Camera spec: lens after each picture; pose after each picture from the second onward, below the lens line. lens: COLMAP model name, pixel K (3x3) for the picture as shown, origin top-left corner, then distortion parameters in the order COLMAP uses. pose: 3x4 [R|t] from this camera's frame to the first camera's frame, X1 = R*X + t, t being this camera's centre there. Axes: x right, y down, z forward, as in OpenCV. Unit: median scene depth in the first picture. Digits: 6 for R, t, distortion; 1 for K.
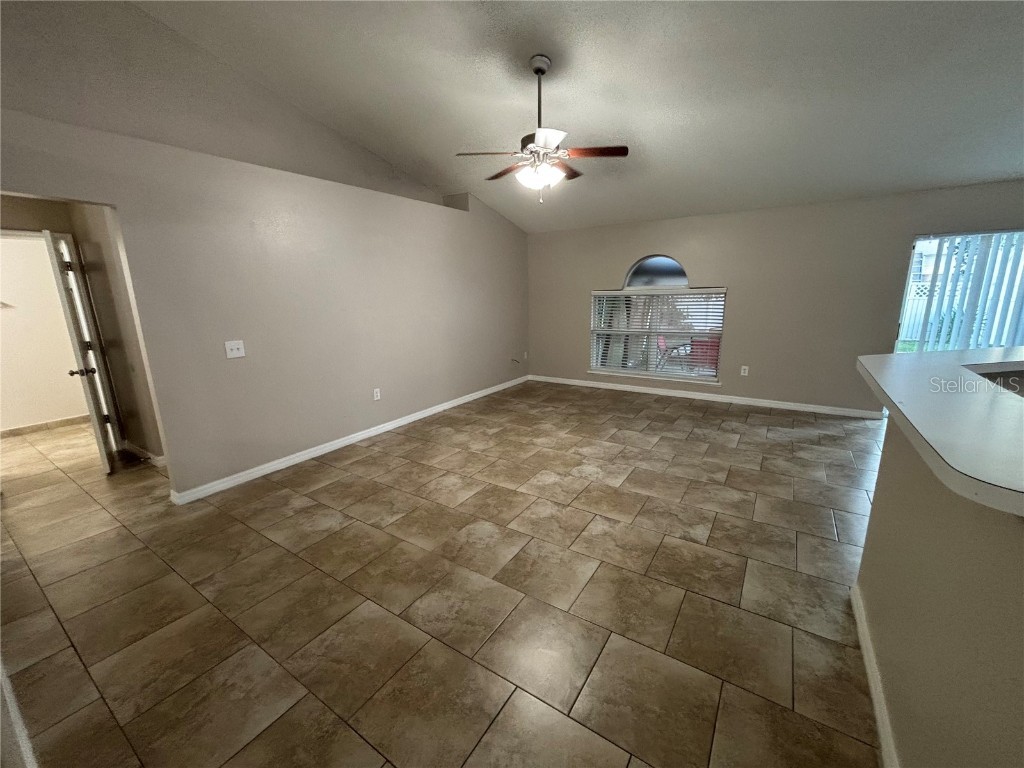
lens RADIAL K [[409.1, 0, 512.0], [0, 409.1, 384.0], [0, 0, 1]] dist [-0.000764, 0.000013]
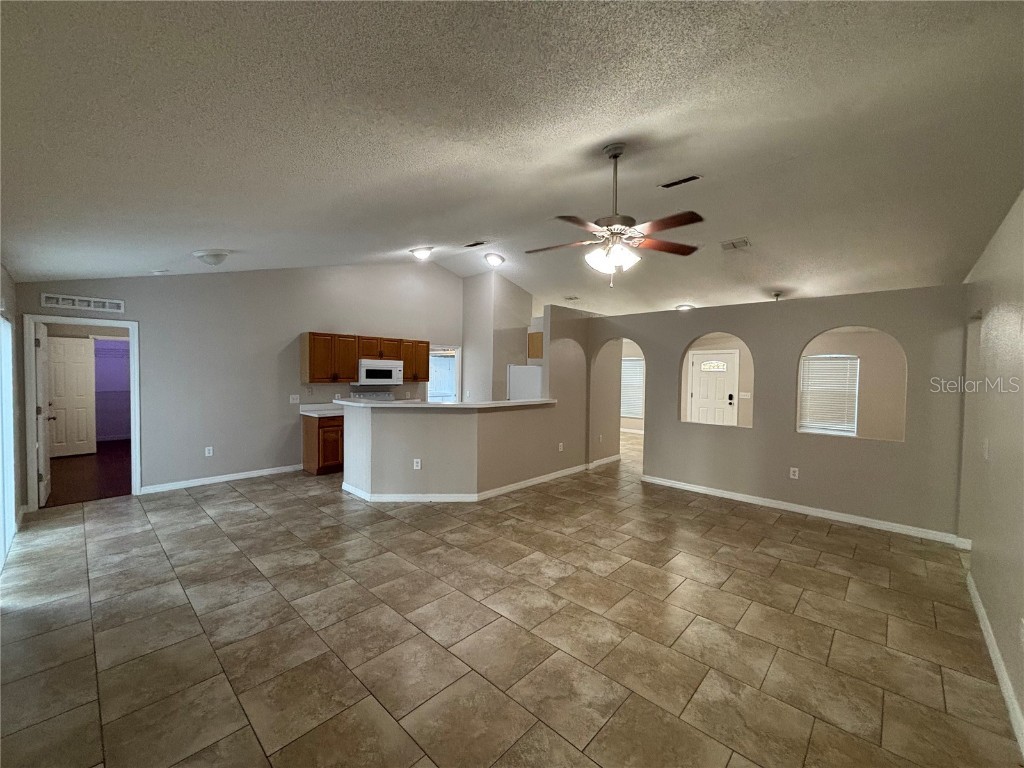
lens RADIAL K [[409.1, 0, 512.0], [0, 409.1, 384.0], [0, 0, 1]] dist [-0.000764, 0.000013]
pose [[-0.985445, 0.002474, 0.169974, 0.123774], [0.044490, 0.968796, 0.243832, -0.427804], [-0.164067, 0.247845, -0.954806, 1.796003]]
